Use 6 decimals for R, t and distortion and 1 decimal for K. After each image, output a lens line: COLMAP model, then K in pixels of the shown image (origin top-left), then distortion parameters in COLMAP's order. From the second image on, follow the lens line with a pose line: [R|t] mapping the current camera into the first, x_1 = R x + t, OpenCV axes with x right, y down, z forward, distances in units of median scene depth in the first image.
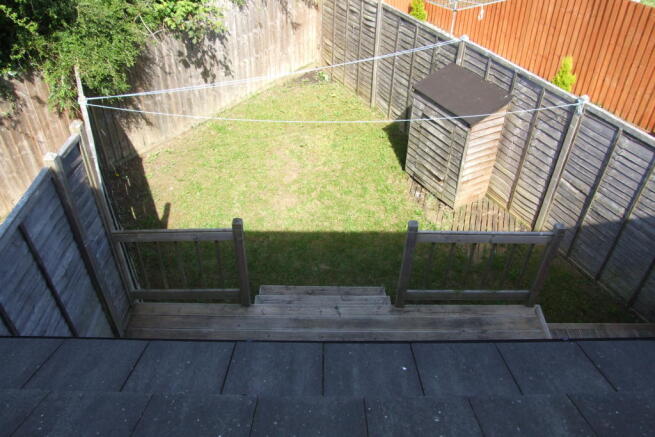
lens RADIAL K [[534.7, 0, 327.5], [0, 534.7, 218.5], [0, 0, 1]] dist [-0.160138, 0.128617]
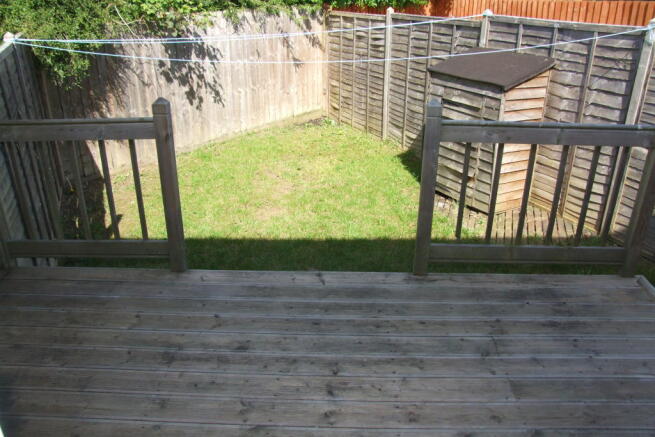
lens RADIAL K [[534.7, 0, 327.5], [0, 534.7, 218.5], [0, 0, 1]] dist [-0.160138, 0.128617]
pose [[0.999163, -0.001988, -0.040862, 0.031631], [-0.009020, 0.963528, -0.267455, 0.162589], [0.039903, 0.267600, 0.962704, 0.224384]]
